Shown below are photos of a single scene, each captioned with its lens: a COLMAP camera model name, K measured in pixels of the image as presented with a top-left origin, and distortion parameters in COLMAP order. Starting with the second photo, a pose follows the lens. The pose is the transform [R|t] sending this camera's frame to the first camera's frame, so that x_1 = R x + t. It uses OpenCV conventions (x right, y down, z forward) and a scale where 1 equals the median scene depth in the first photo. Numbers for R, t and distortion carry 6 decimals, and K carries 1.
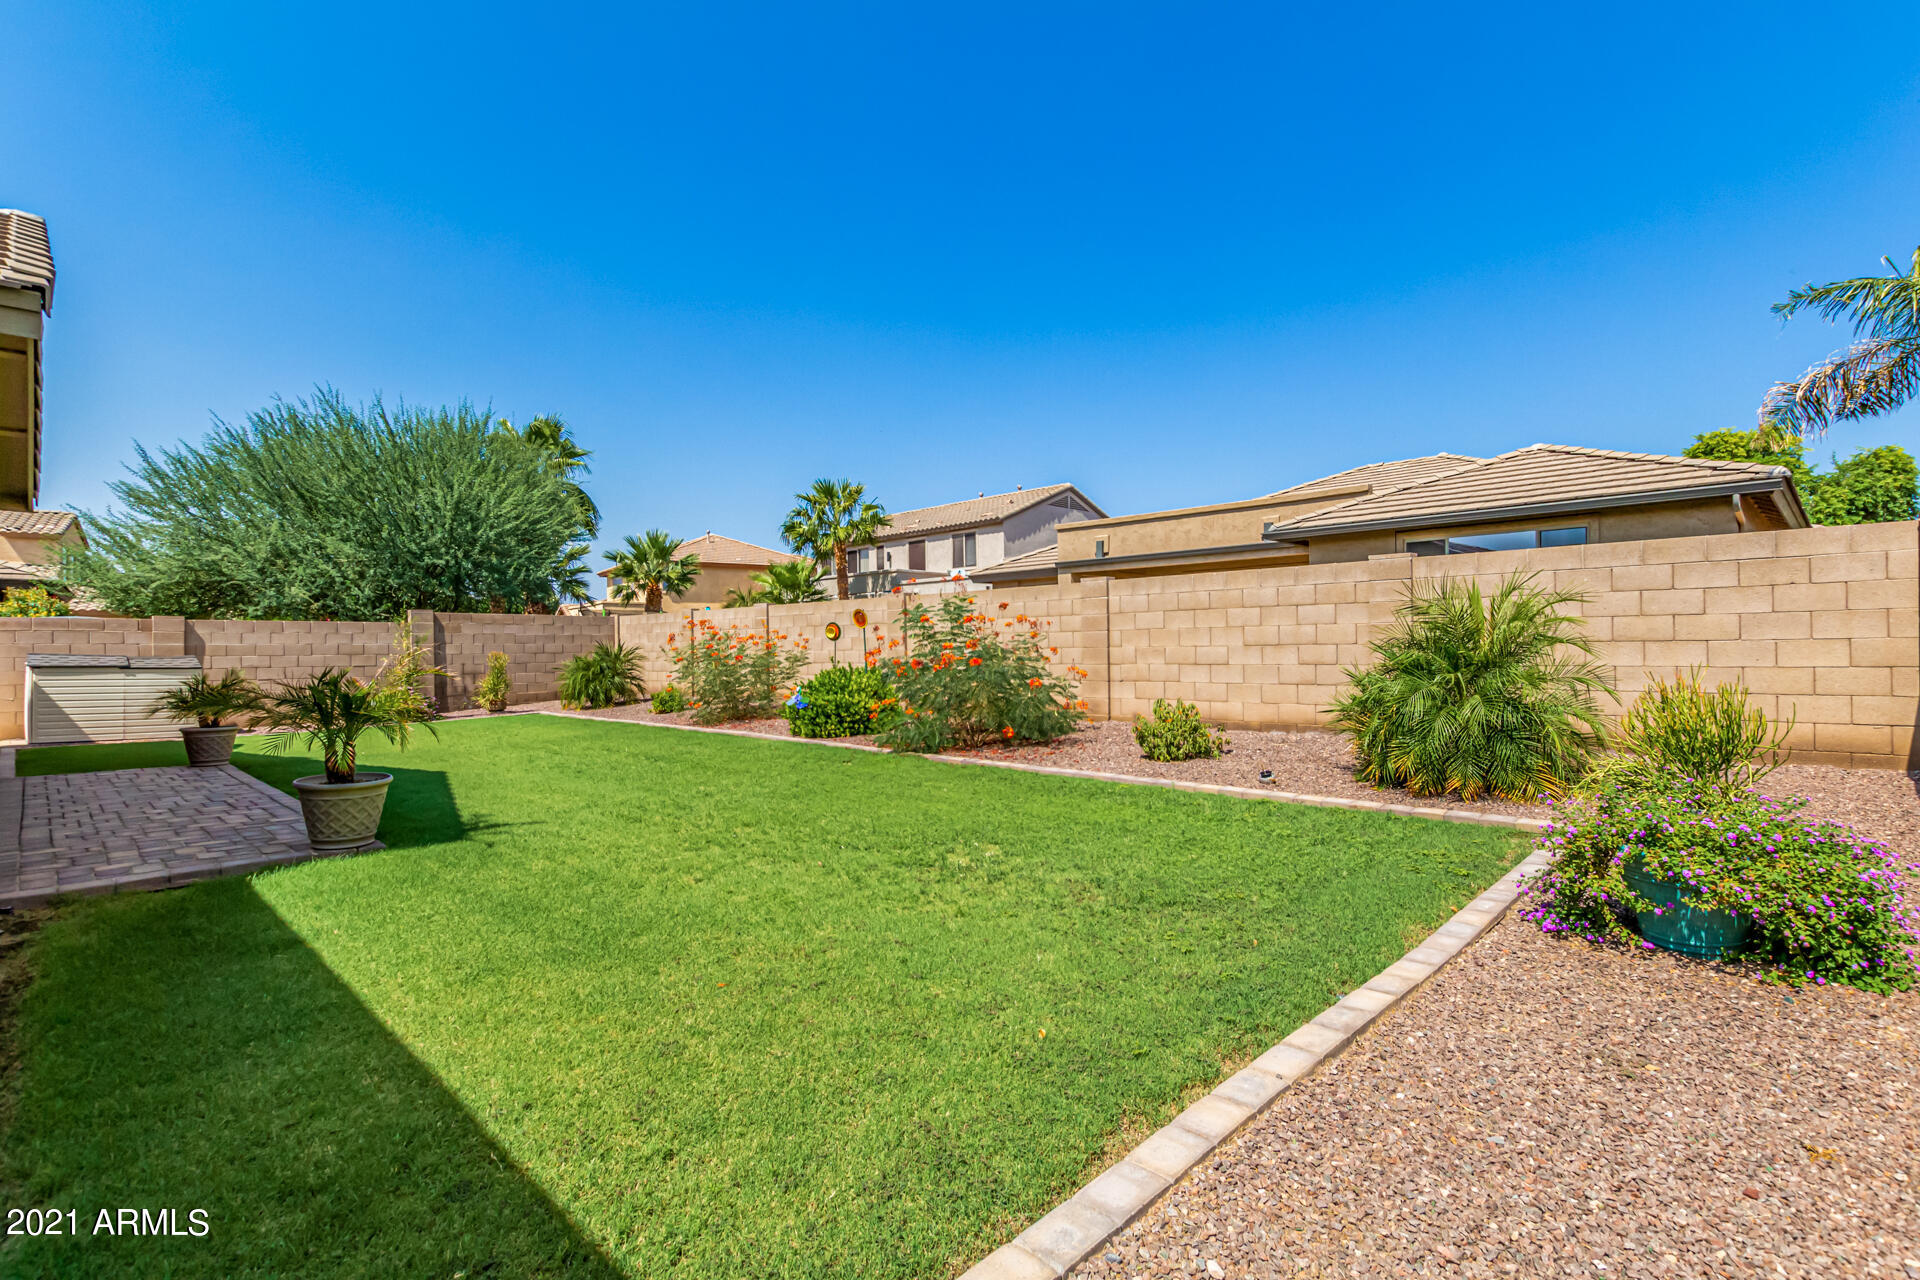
lens RADIAL K [[884.5, 0, 967.4], [0, 884.5, 641.4], [0, 0, 1]] dist [0.008839, -0.004306]
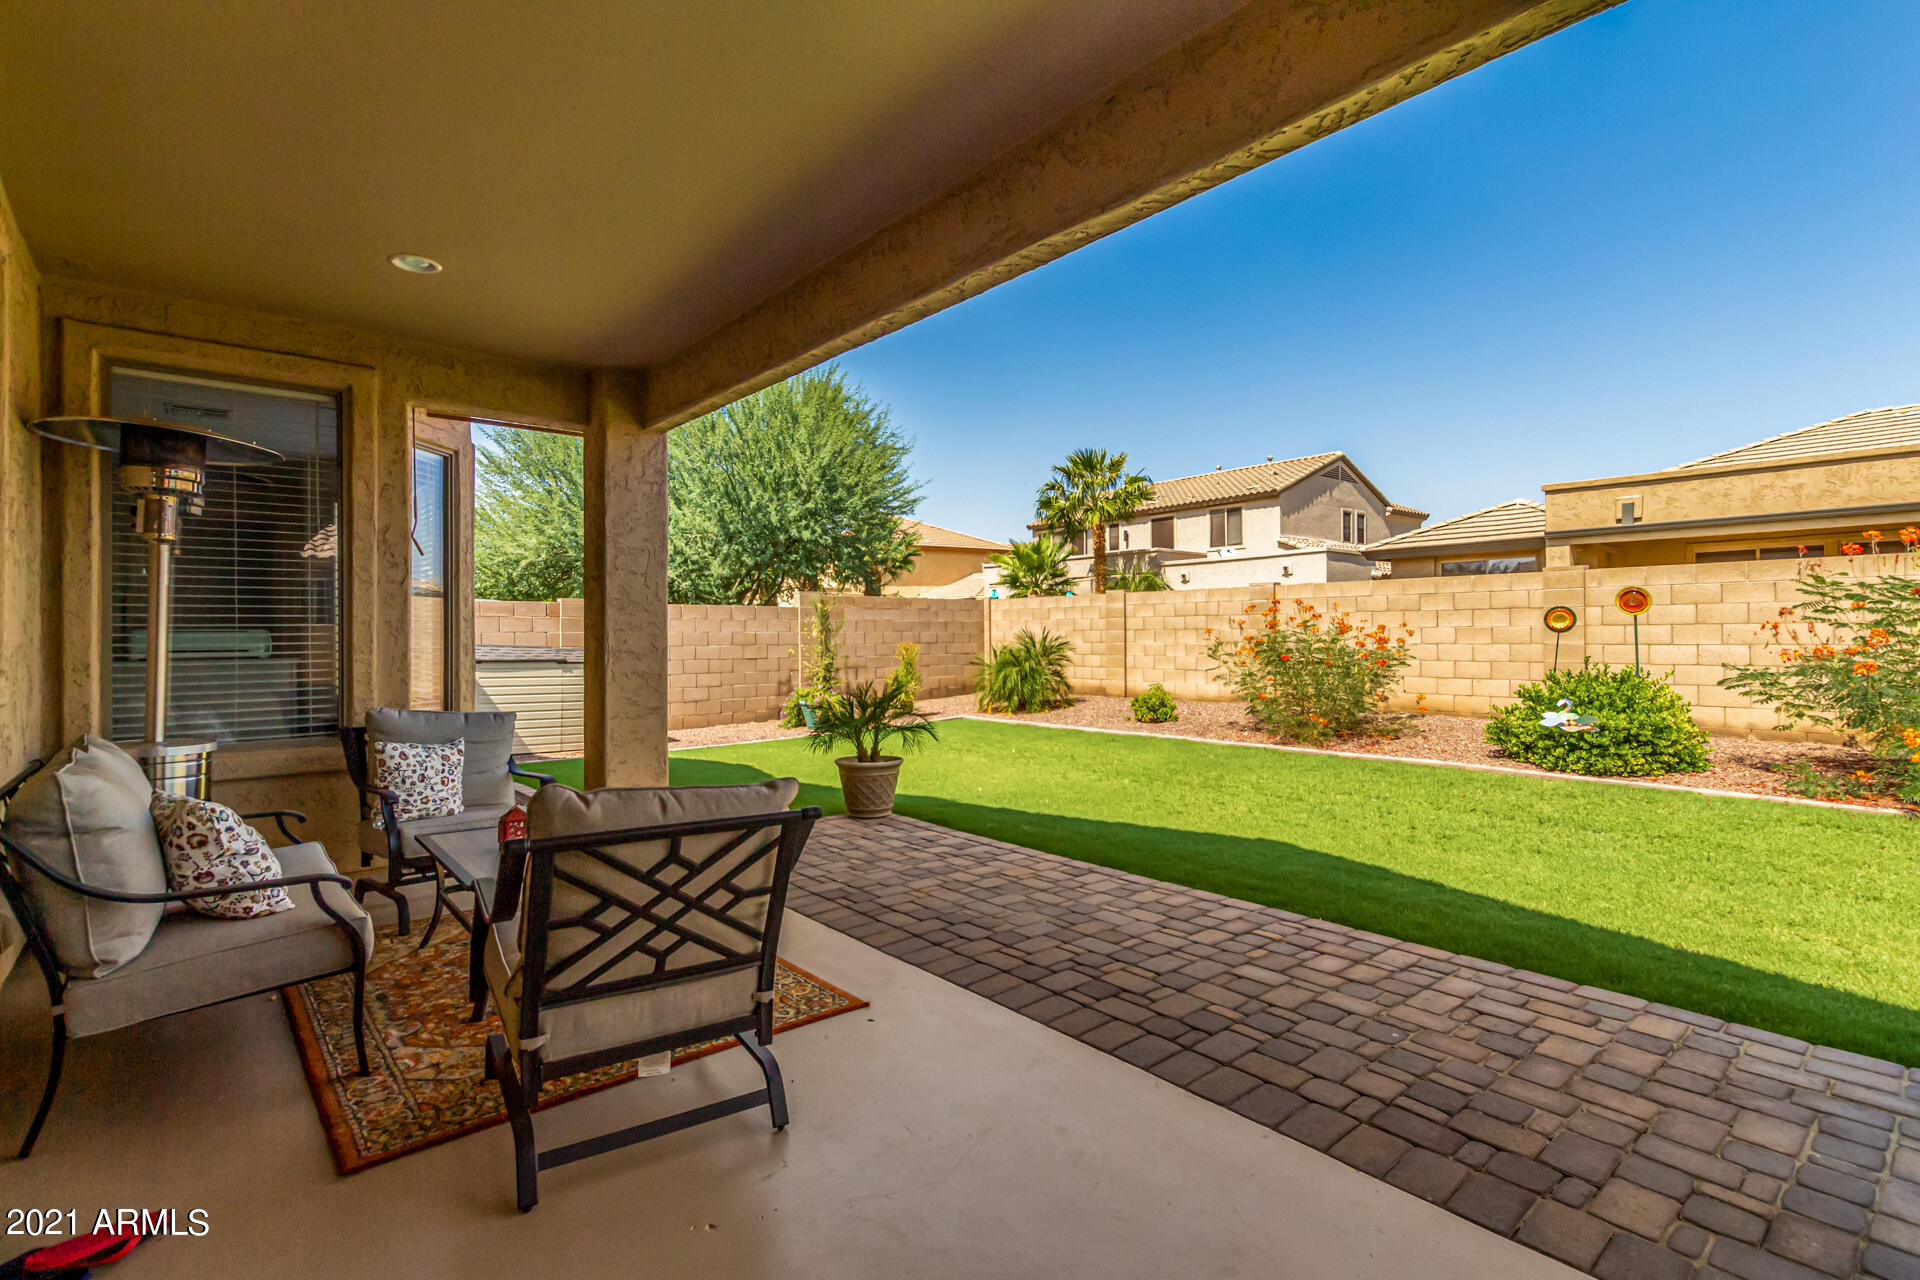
lens RADIAL K [[884.5, 0, 967.4], [0, 884.5, 641.4], [0, 0, 1]] dist [0.008839, -0.004306]
pose [[0.995078, 0.004991, -0.098970, -0.188433], [-0.003432, 0.999868, 0.015909, -0.001217], [0.099036, -0.015491, 0.994963, 0.088949]]
